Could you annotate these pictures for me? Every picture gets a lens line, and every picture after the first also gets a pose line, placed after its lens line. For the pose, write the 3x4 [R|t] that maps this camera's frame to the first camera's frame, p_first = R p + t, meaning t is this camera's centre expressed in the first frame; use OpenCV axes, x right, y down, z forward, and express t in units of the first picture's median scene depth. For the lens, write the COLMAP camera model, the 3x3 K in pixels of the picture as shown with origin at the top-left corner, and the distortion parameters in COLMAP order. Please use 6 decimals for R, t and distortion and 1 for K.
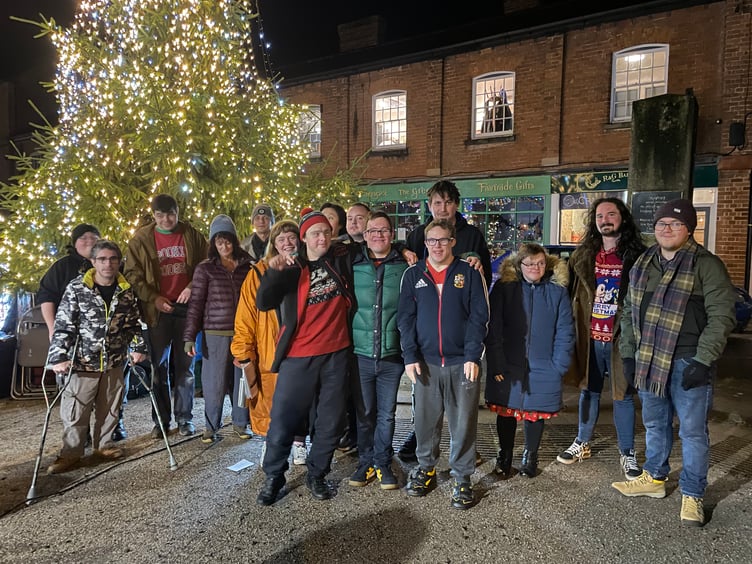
lens RADIAL K [[567.5, 0, 376.0], [0, 567.5, 282.0], [0, 0, 1]] dist [0.000019, -0.008463]
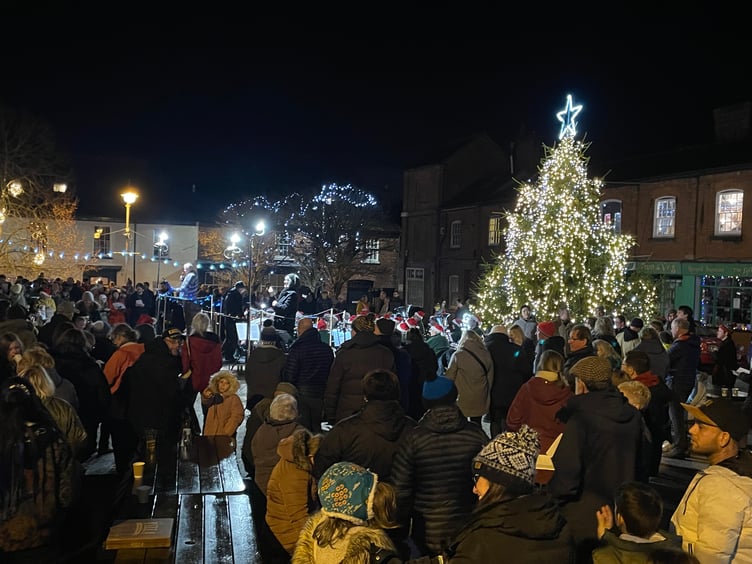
lens RADIAL K [[764.2, 0, 374.8], [0, 764.2, 300.2], [0, 0, 1]] dist [0.006312, 0.000999]
pose [[0.834500, 0.044421, -0.549215, 0.756682], [-0.069955, 0.997221, -0.025637, 0.014971], [0.546550, 0.059814, 0.835288, -2.031346]]
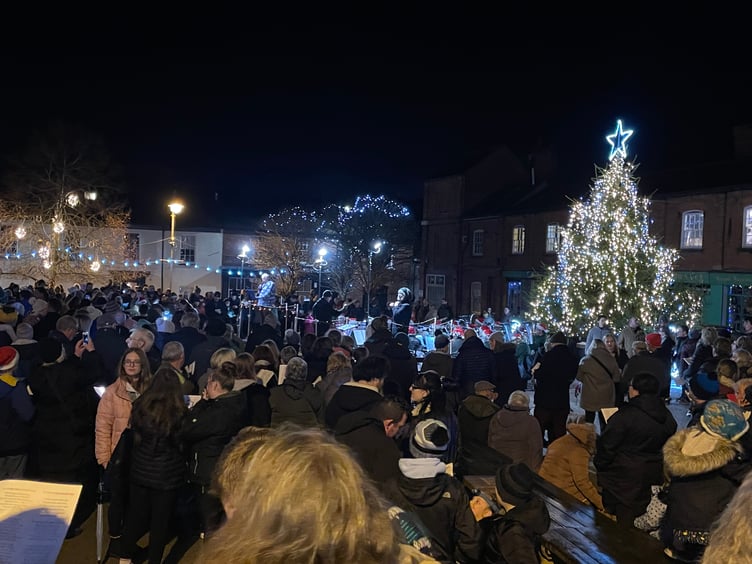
lens RADIAL K [[761.0, 0, 358.0], [0, 761.0, 294.1], [0, 0, 1]] dist [0.005232, -0.004581]
pose [[0.833869, 0.040978, -0.550439, 0.580450], [-0.073189, 0.996643, -0.036680, 0.023636], [0.547088, 0.070872, 0.834070, -2.468946]]
